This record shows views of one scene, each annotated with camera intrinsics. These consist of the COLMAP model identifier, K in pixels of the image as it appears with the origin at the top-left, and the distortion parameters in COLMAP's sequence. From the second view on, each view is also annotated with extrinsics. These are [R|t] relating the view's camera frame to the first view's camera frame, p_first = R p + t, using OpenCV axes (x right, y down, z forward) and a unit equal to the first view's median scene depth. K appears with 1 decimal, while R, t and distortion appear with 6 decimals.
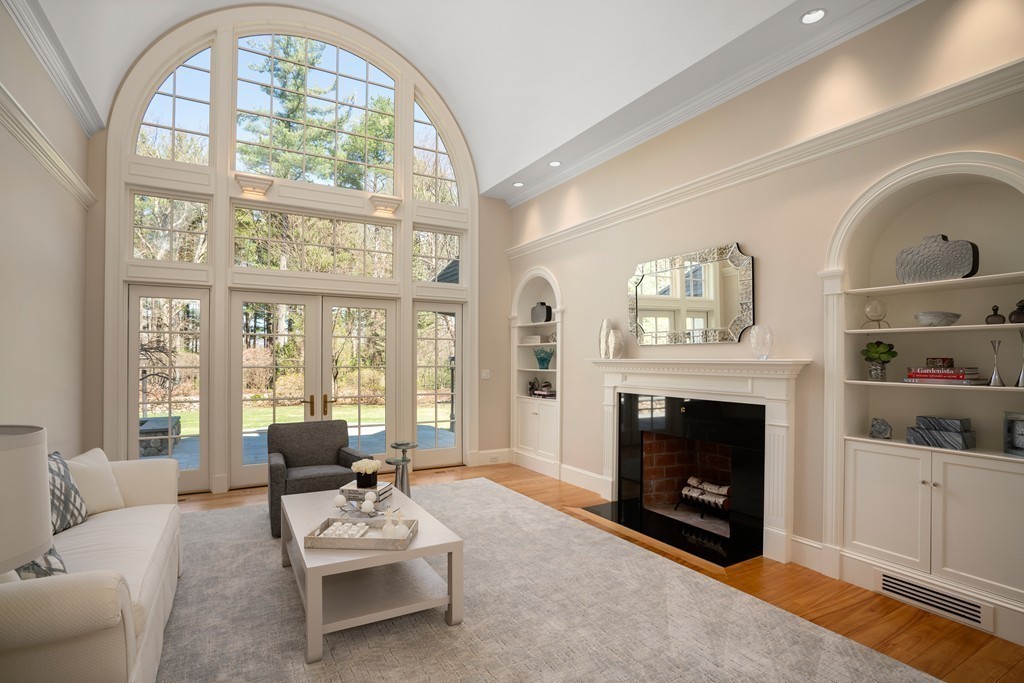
lens RADIAL K [[518.5, 0, 512.6], [0, 518.5, 350.3], [0, 0, 1]] dist [-0.000362, 0.000234]
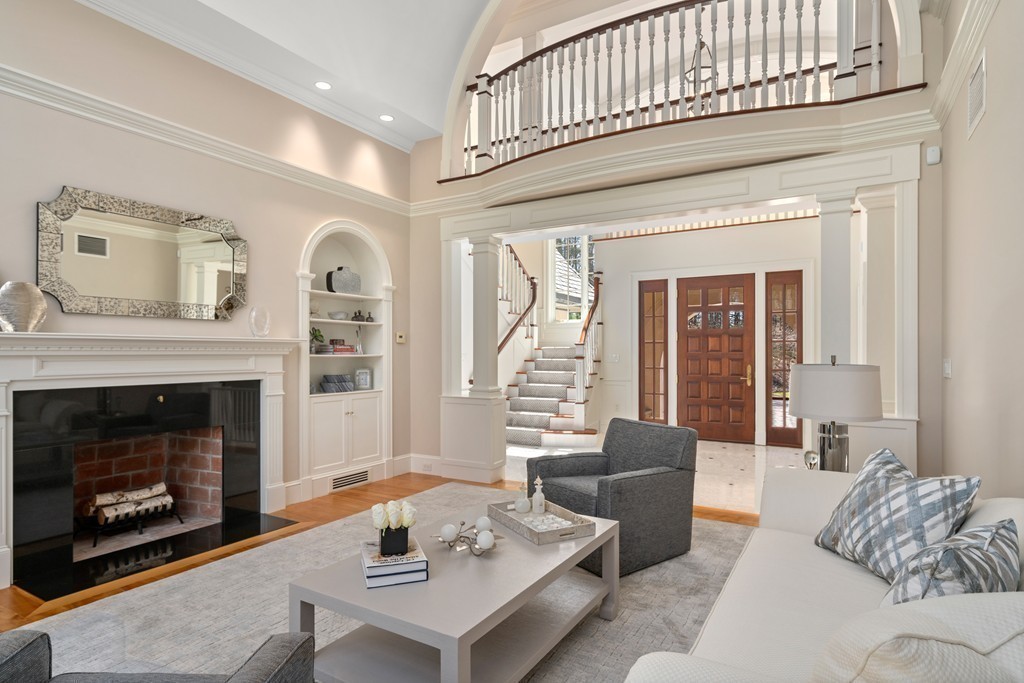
lens RADIAL K [[557.1, 0, 512.7], [0, 557.1, 347.1], [0, 0, 1]] dist [-0.002221, -0.000580]
pose [[-0.493611, 0.007760, 0.869648, -0.805558], [-0.012677, 0.999790, -0.016116, 0.047971], [-0.869590, -0.018980, -0.493409, 1.106480]]
